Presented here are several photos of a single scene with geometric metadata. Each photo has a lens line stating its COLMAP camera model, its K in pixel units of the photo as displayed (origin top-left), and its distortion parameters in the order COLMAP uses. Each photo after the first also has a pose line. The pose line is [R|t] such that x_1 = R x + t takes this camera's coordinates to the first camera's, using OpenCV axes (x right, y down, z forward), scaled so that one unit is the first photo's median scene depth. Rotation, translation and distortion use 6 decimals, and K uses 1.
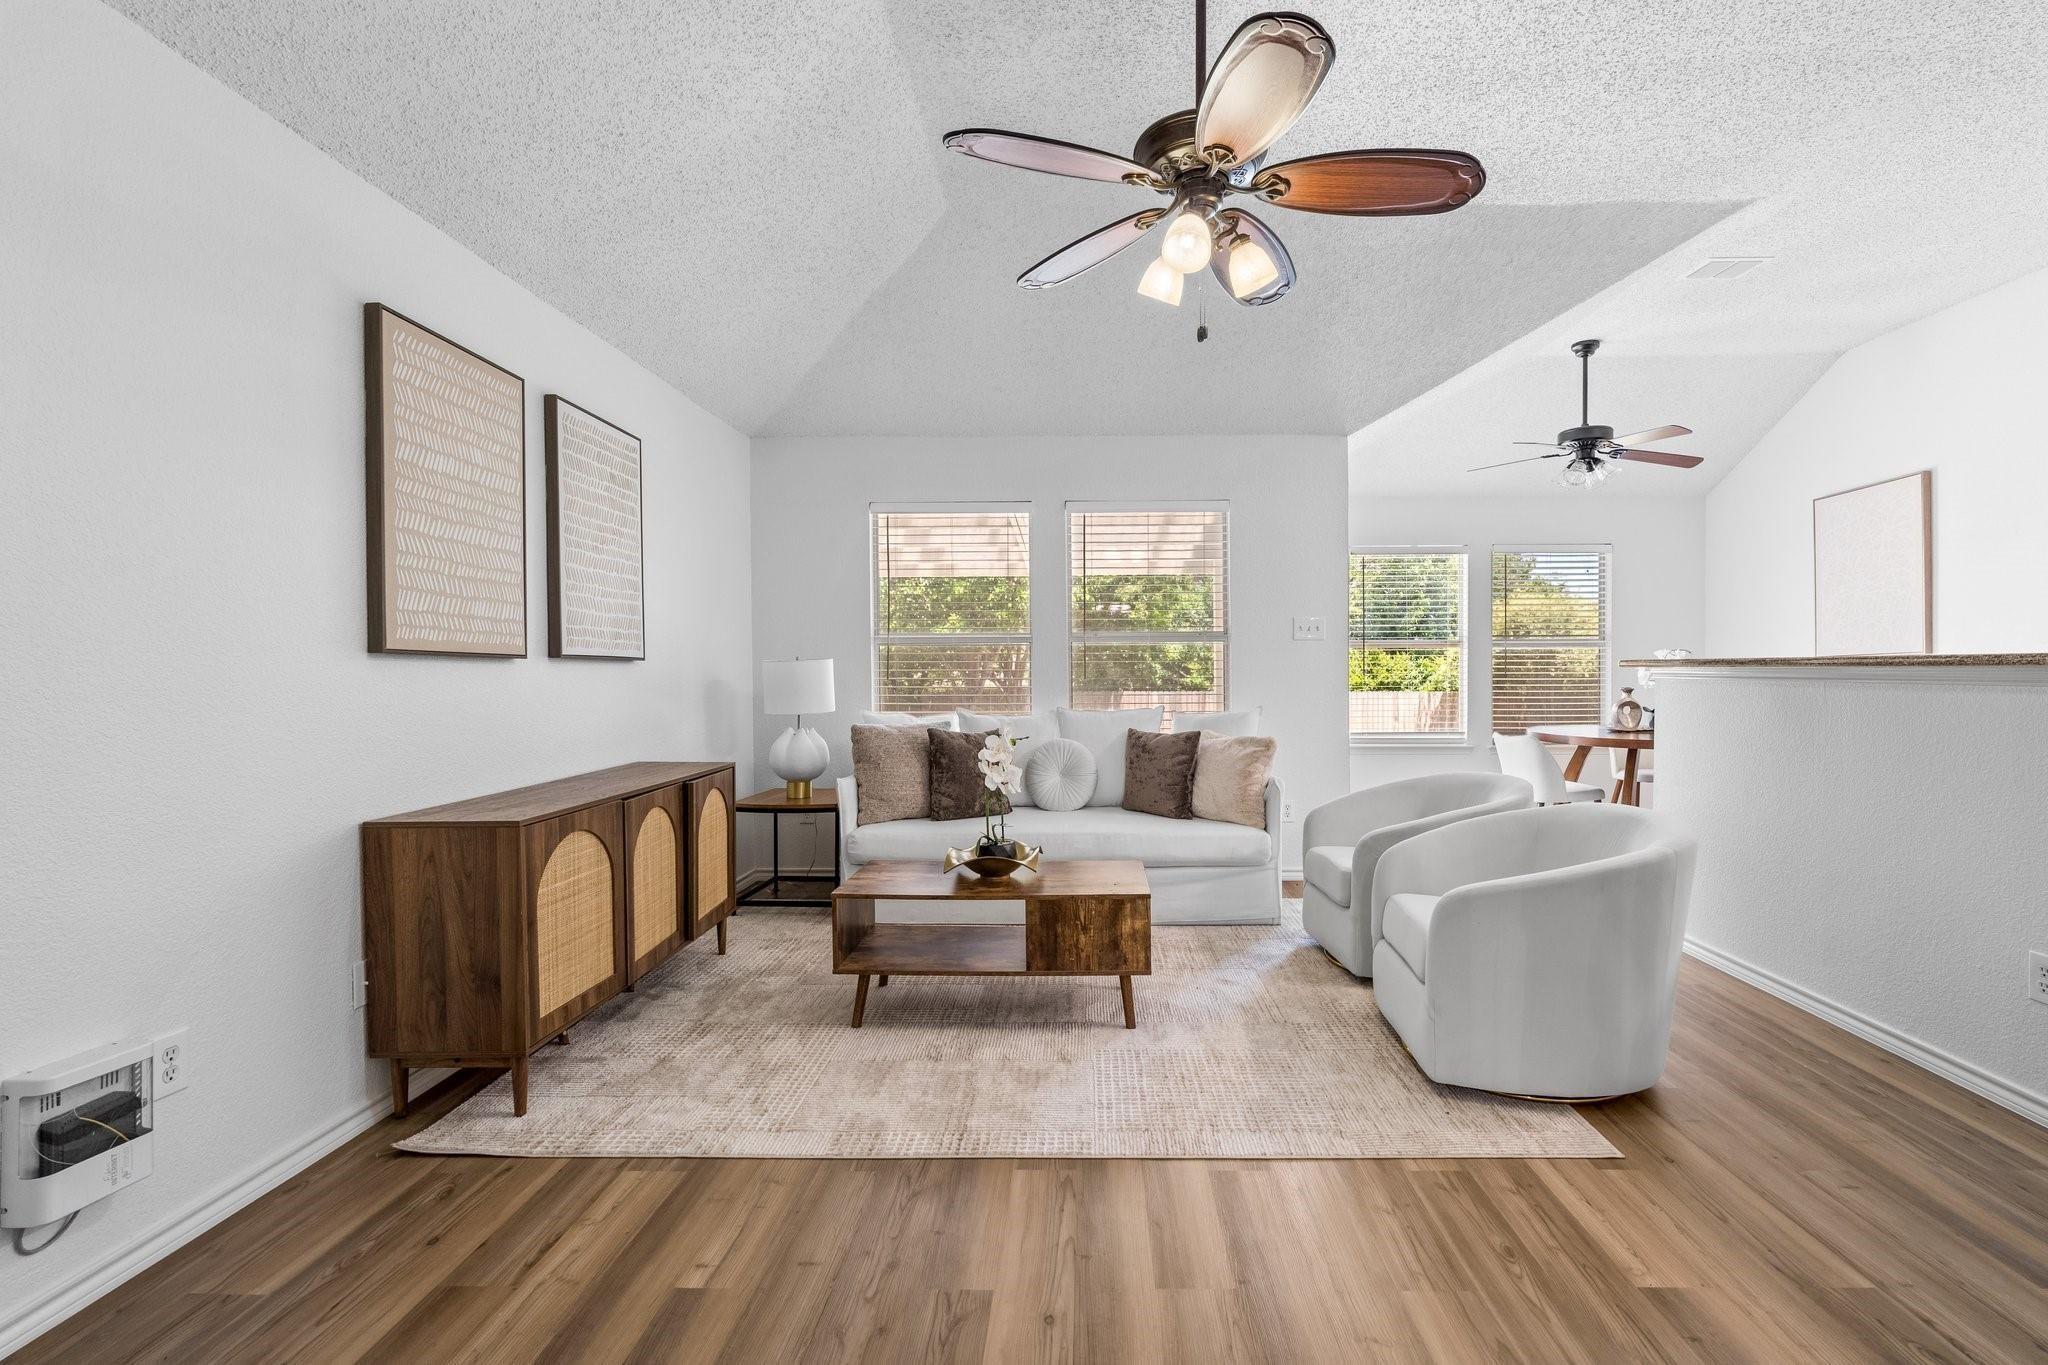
lens RADIAL K [[896.8, 0, 1036.8], [0, 896.8, 679.5], [0, 0, 1]] dist [-0.004759, 0.000581]
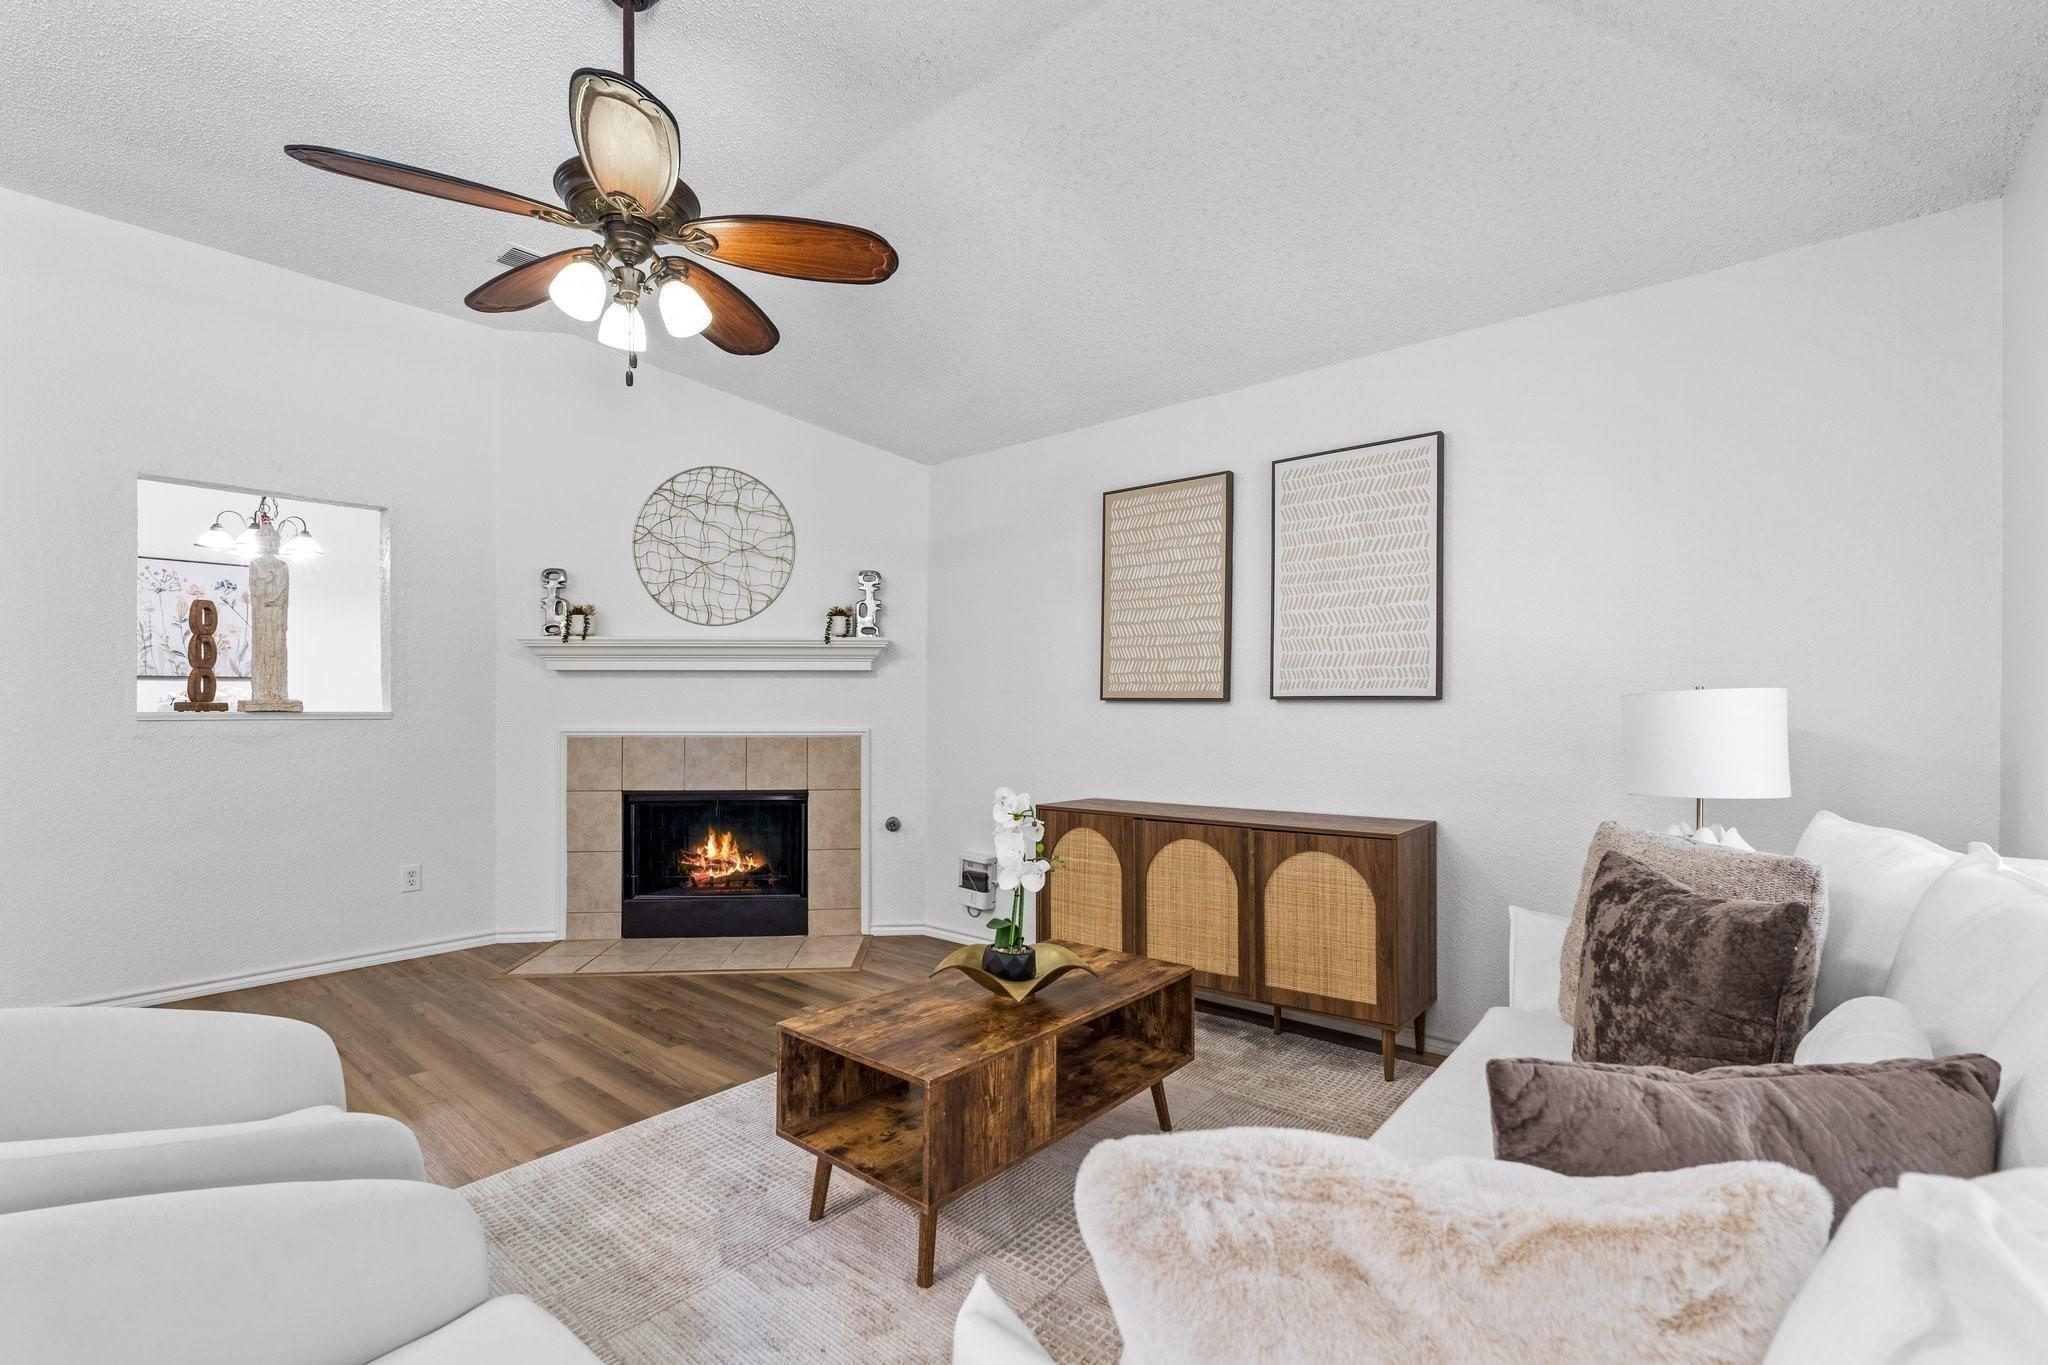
lens RADIAL K [[896.8, 0, 1024.8], [0, 896.8, 697.2], [0, 0, 1]] dist [-0.004759, 0.000581]
pose [[-0.593131, -0.003091, -0.805100, 0.647724], [-0.005378, 0.999986, 0.000123, -0.031588], [0.805088, 0.004403, -0.593139, 1.712881]]
